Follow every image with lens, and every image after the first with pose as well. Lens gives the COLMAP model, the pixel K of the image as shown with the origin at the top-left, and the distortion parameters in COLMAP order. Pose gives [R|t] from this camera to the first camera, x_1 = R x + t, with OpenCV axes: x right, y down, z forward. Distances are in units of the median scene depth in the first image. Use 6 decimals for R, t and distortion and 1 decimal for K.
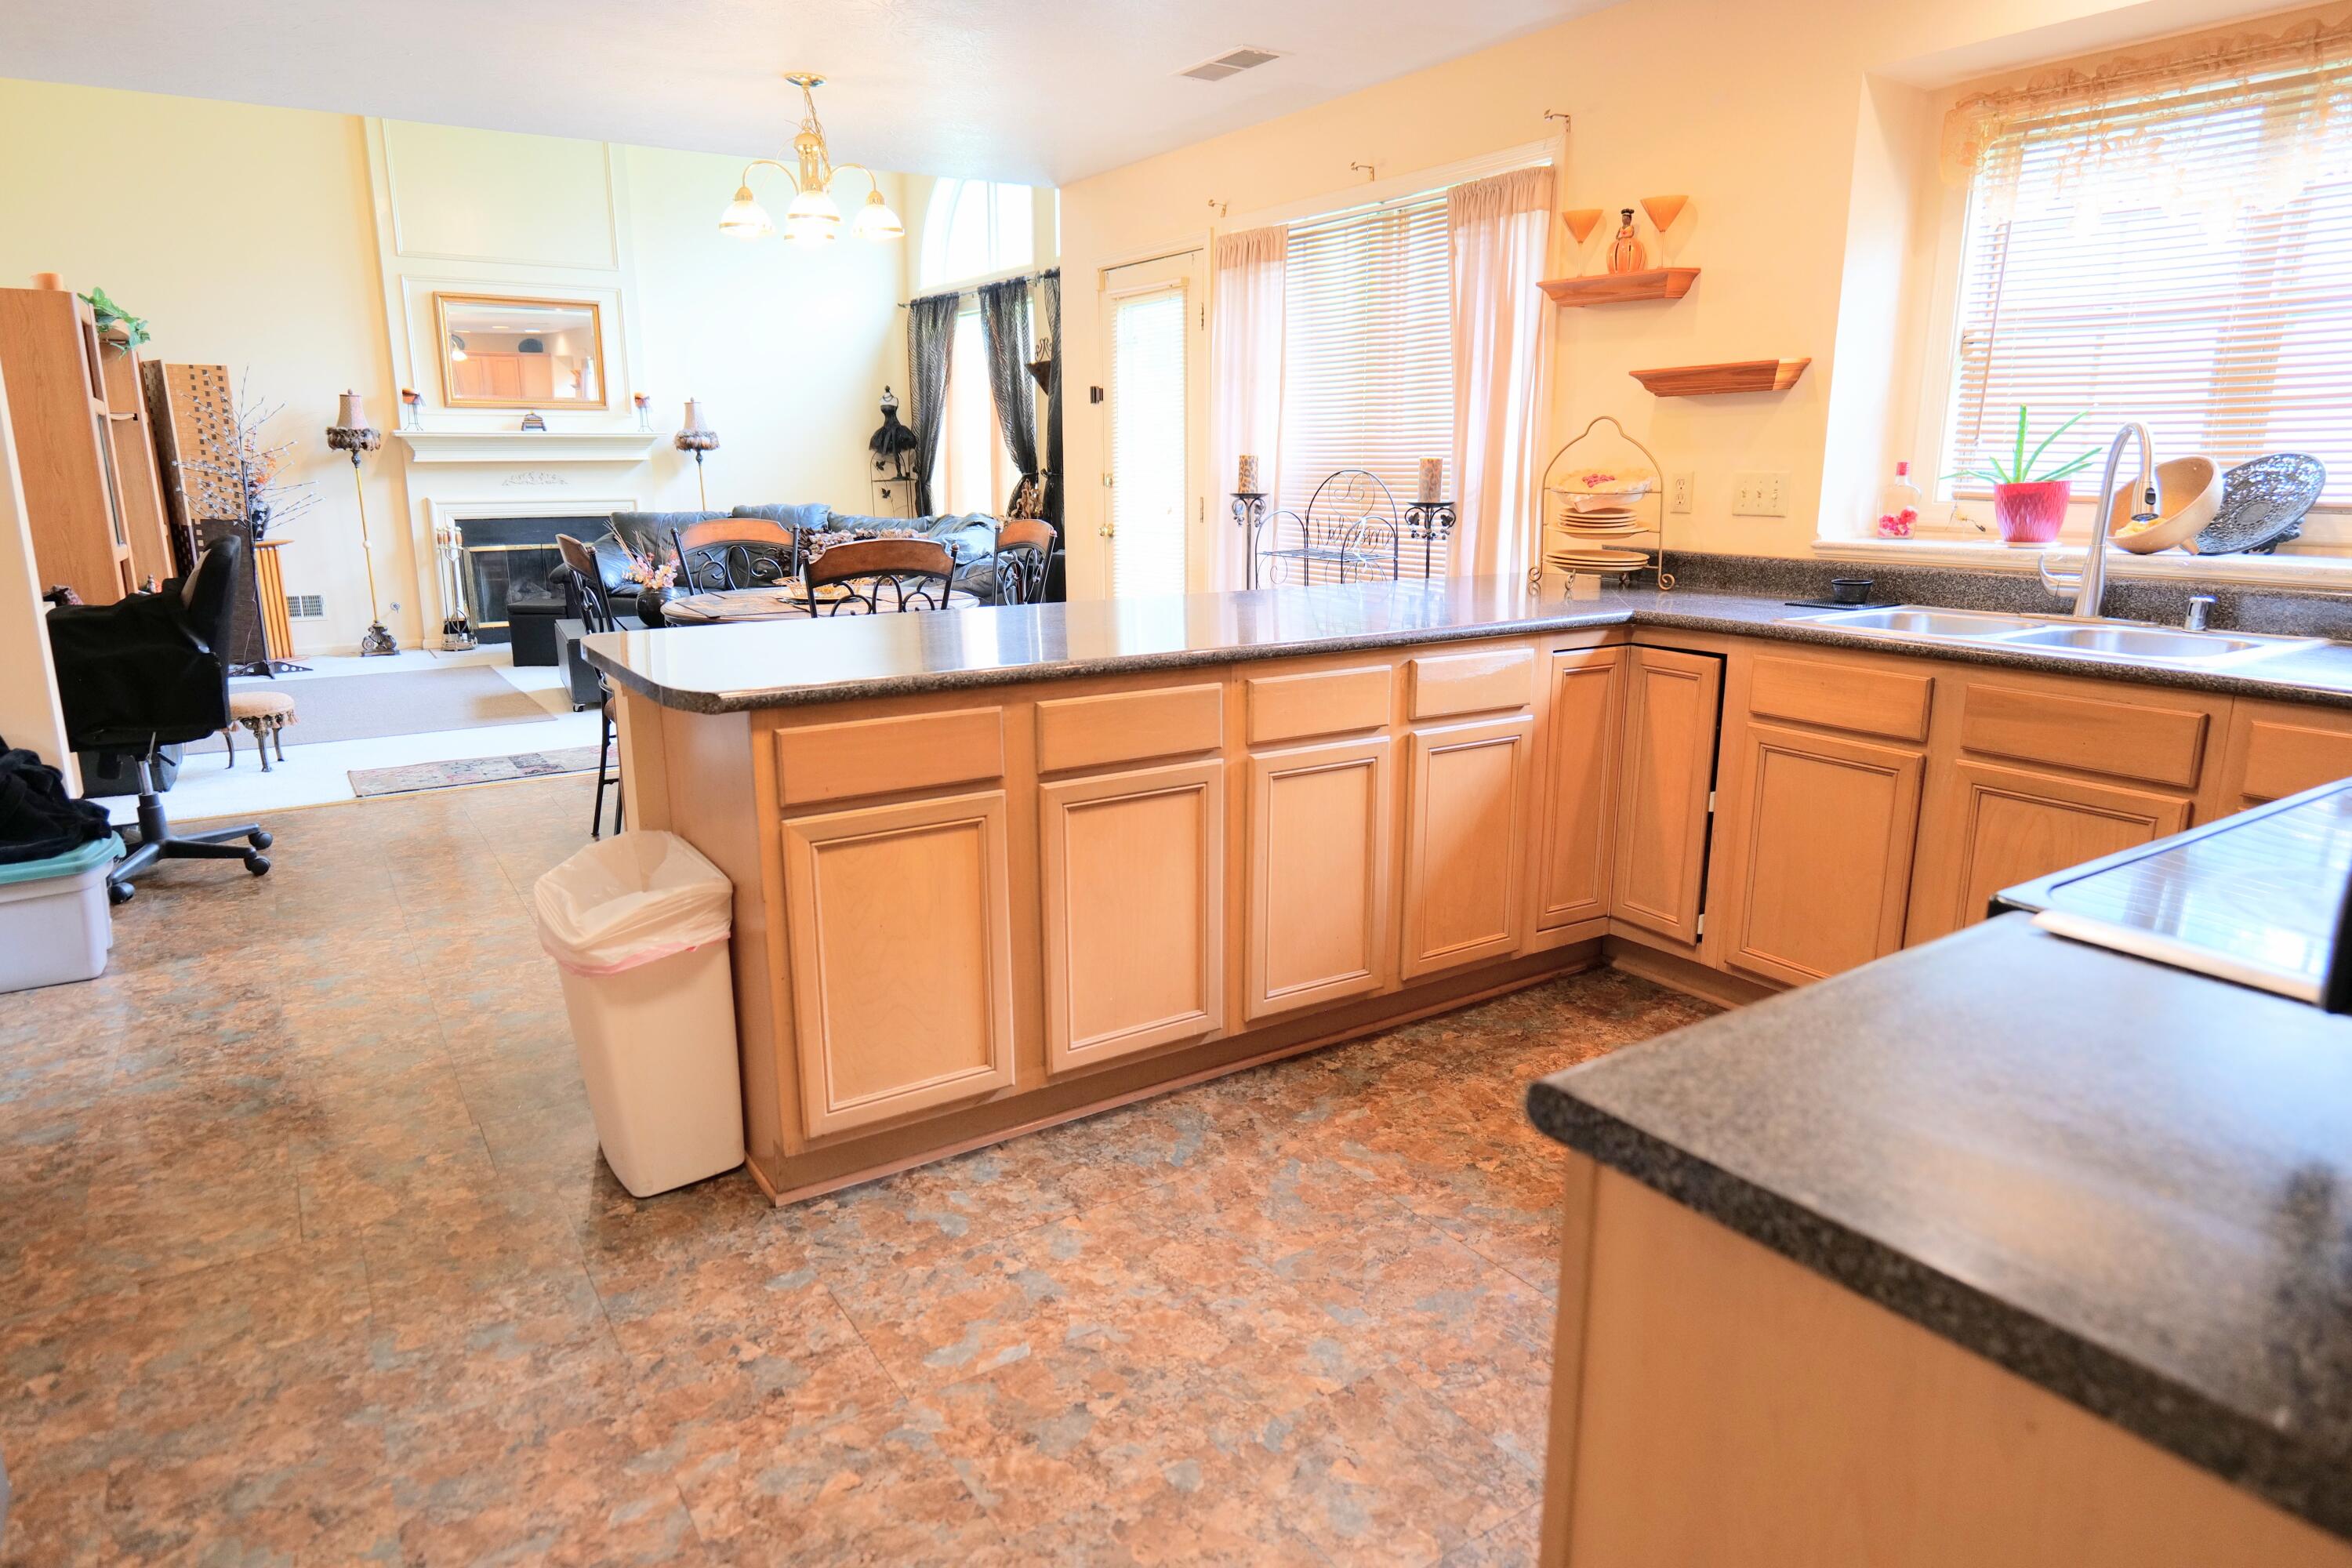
lens RADIAL K [[1399.9, 0, 1170.4], [0, 1399.9, 787.1], [0, 0, 1]] dist [-0.020717, 0.012404]
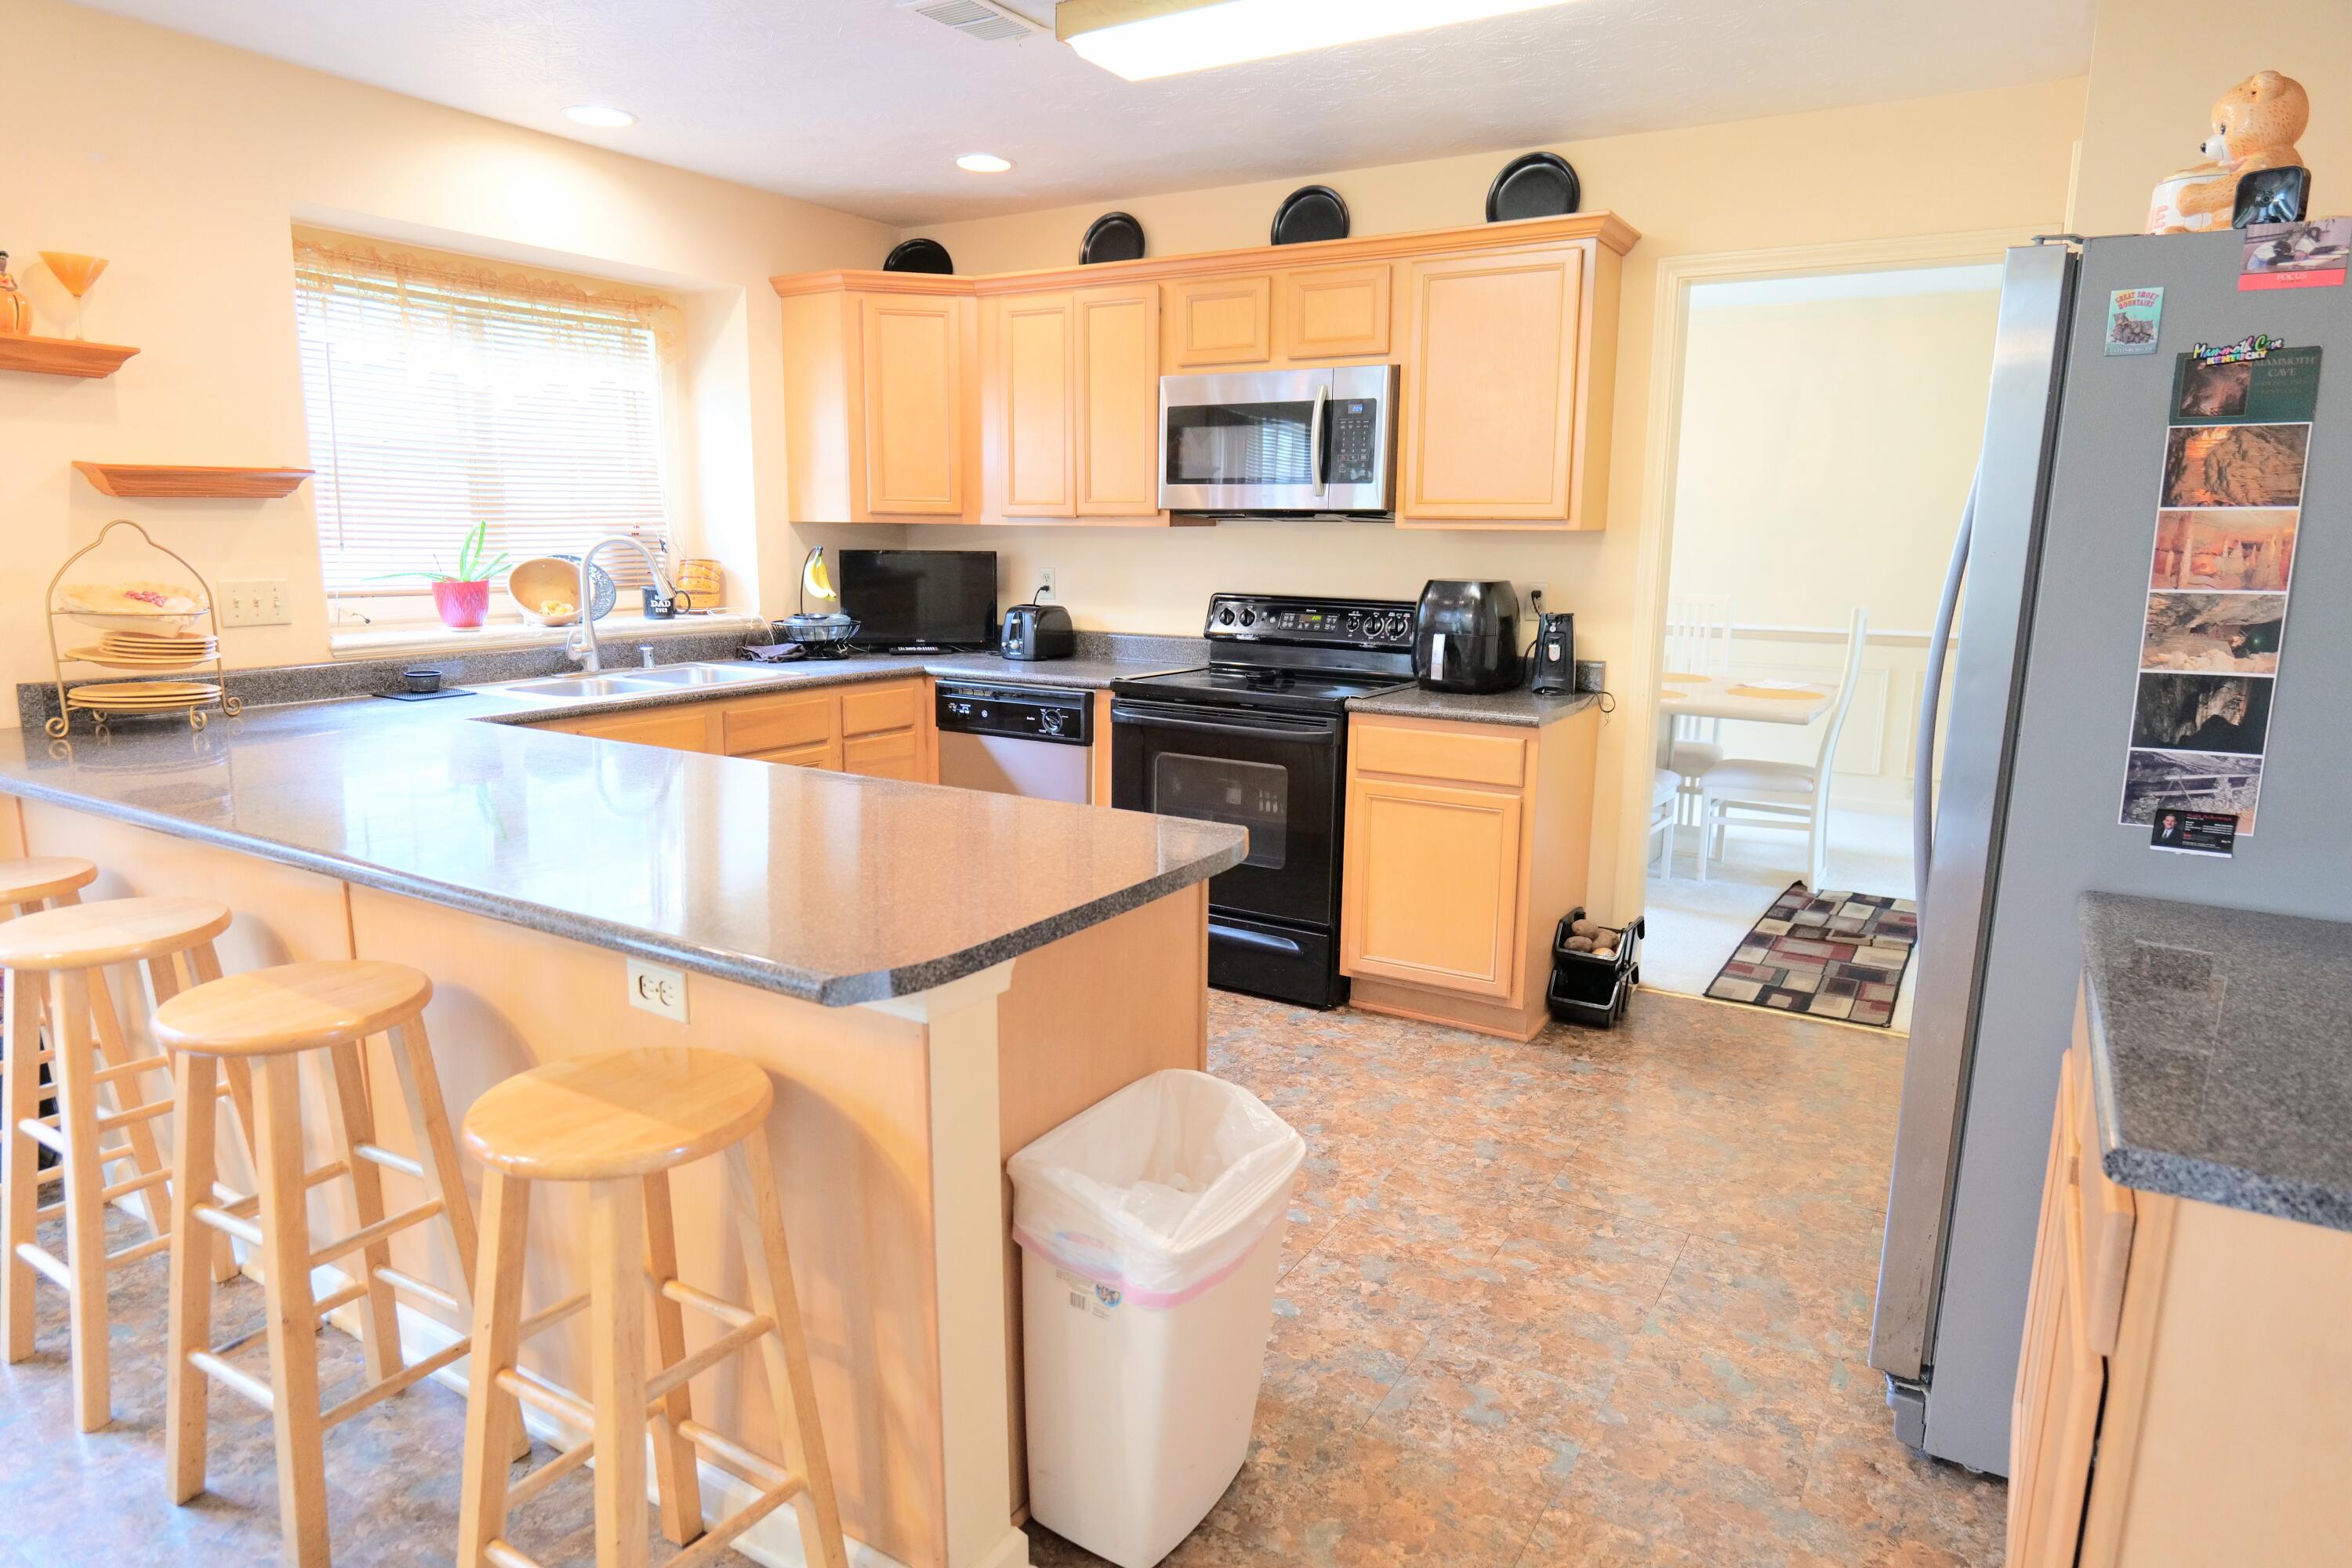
lens RADIAL K [[1399.9, 0, 1173.2], [0, 1399.9, 800.9], [0, 0, 1]] dist [-0.020717, 0.012404]
pose [[-0.431900, -0.174133, 0.884952, -0.806066], [0.197311, 0.939176, 0.281100, -0.255431], [-0.880074, 0.296018, -0.371272, 0.947682]]
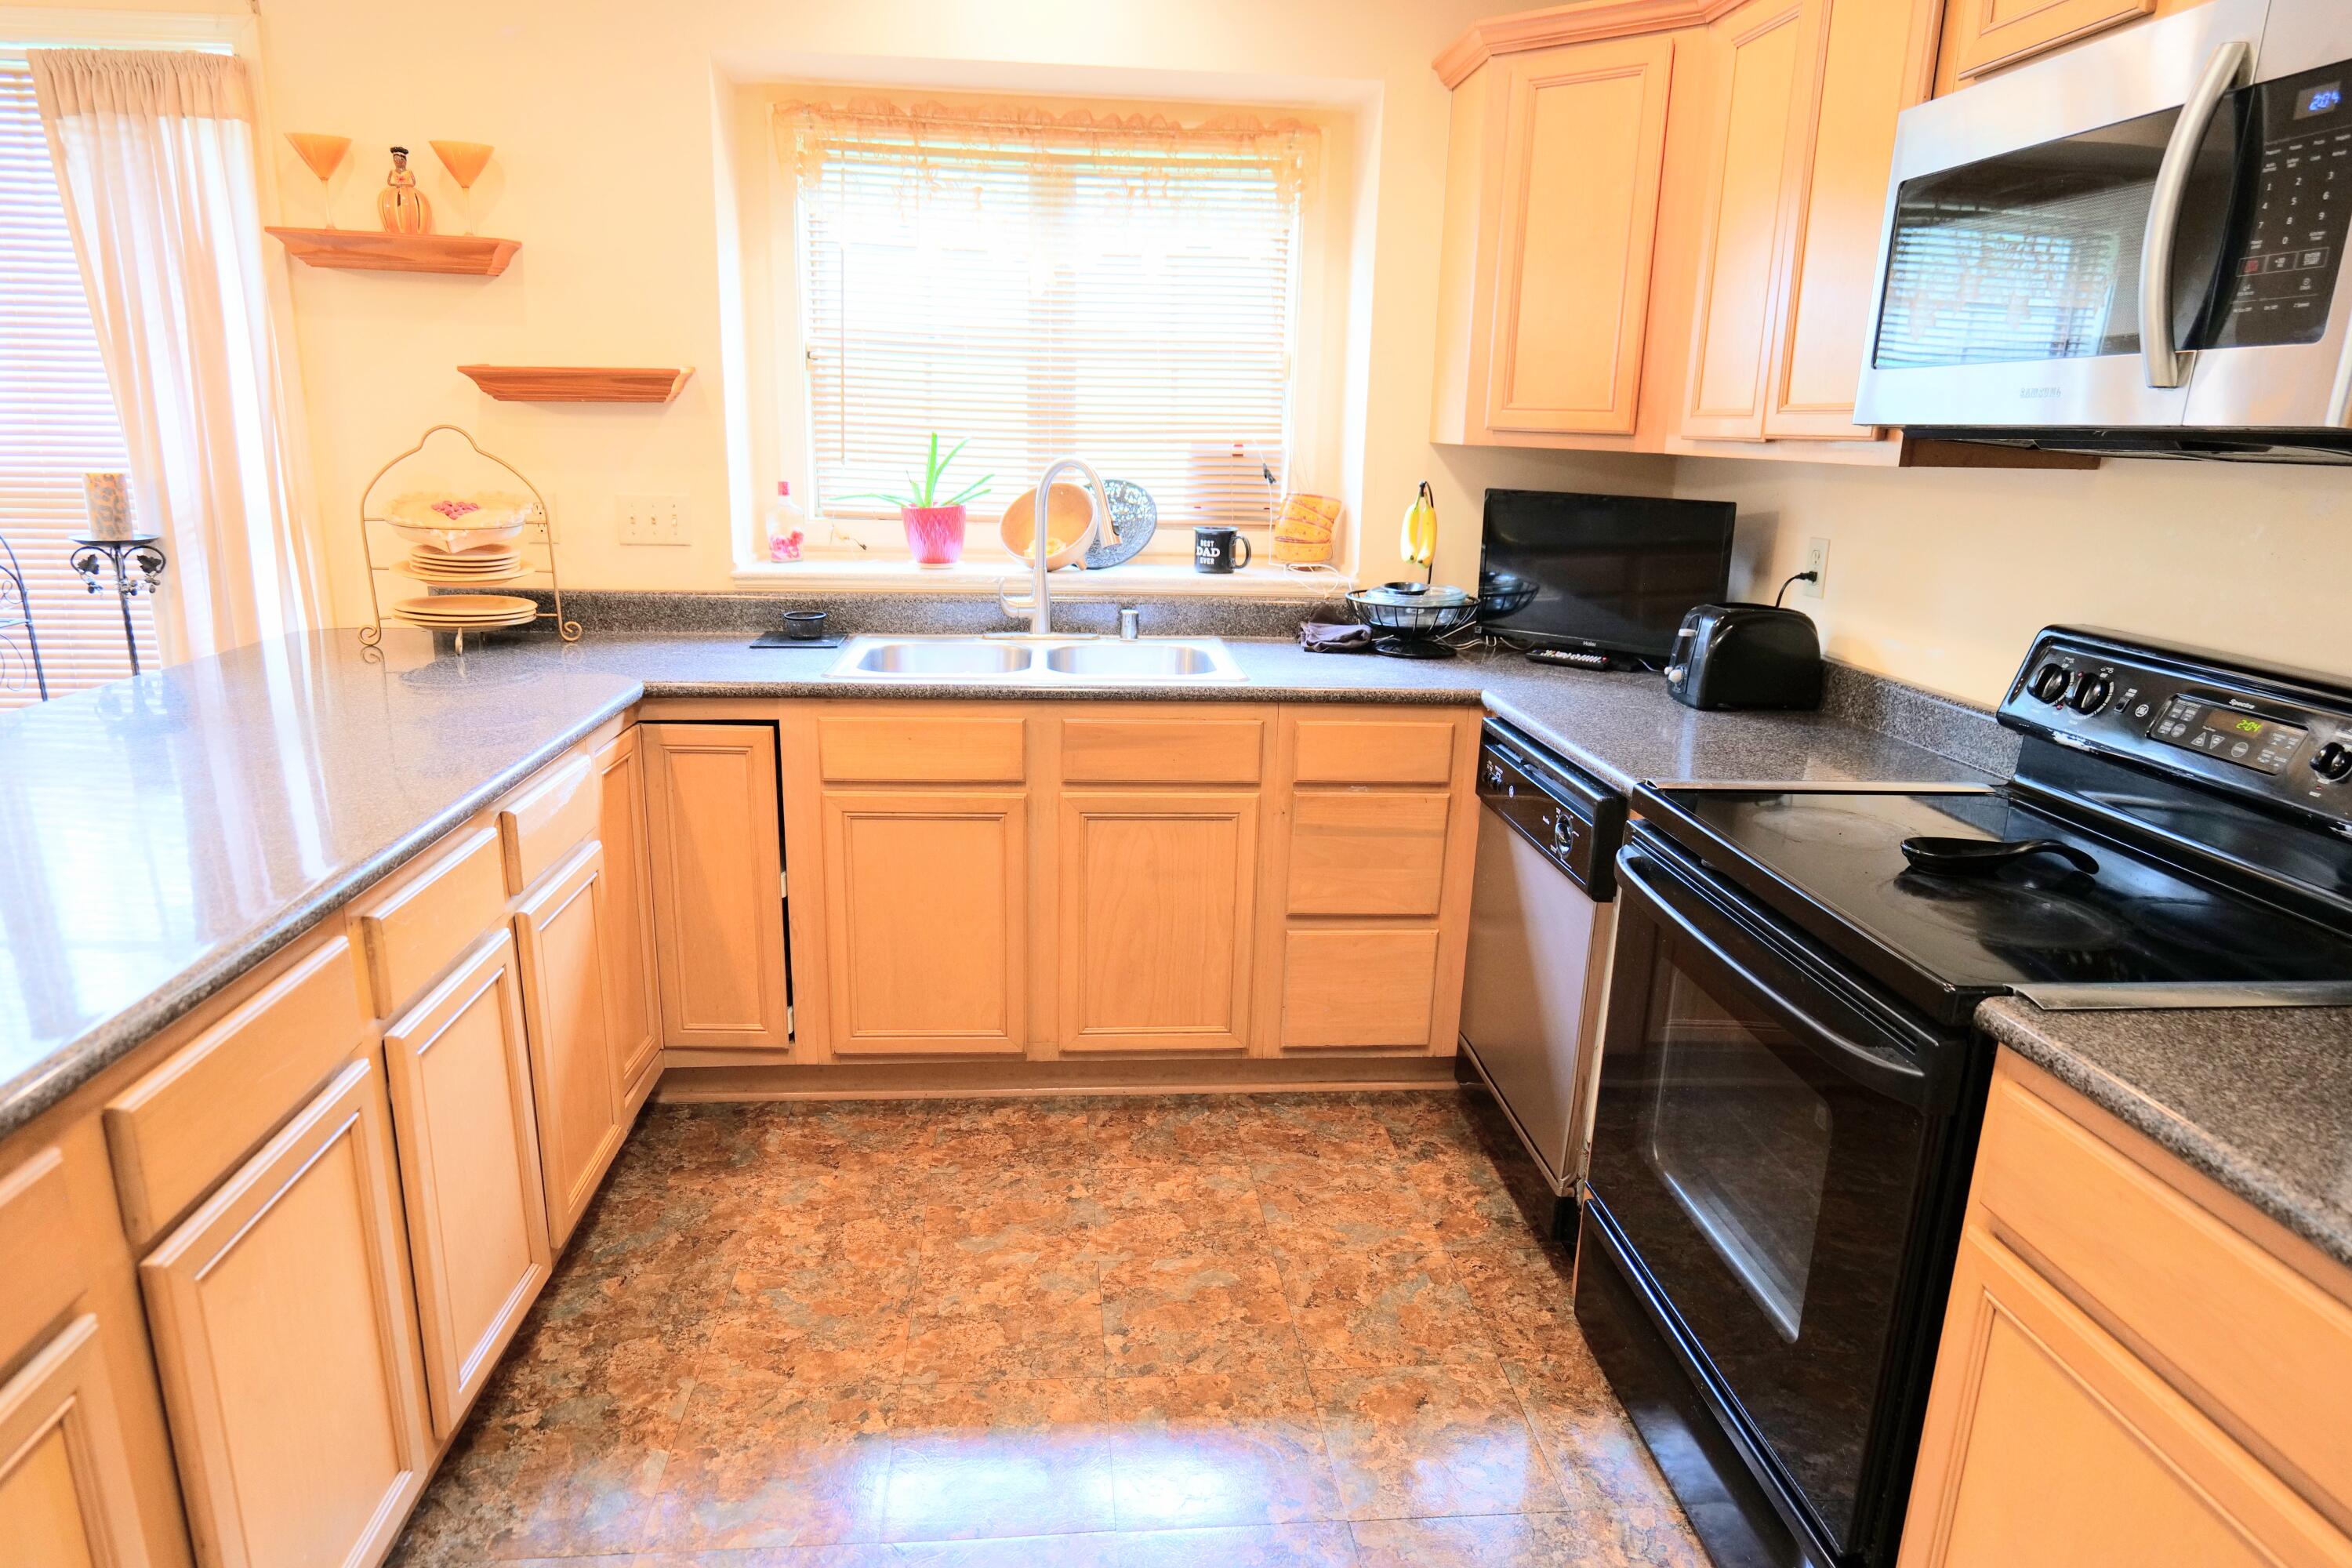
lens RADIAL K [[1399.9, 0, 1171.3], [0, 1399.9, 791.4], [0, 0, 1]] dist [-0.020717, 0.012404]
pose [[0.463916, -0.210314, 0.860552, -0.236673], [0.176186, 0.973909, 0.143037, -0.127646], [-0.868182, 0.085260, 0.488866, 0.350446]]
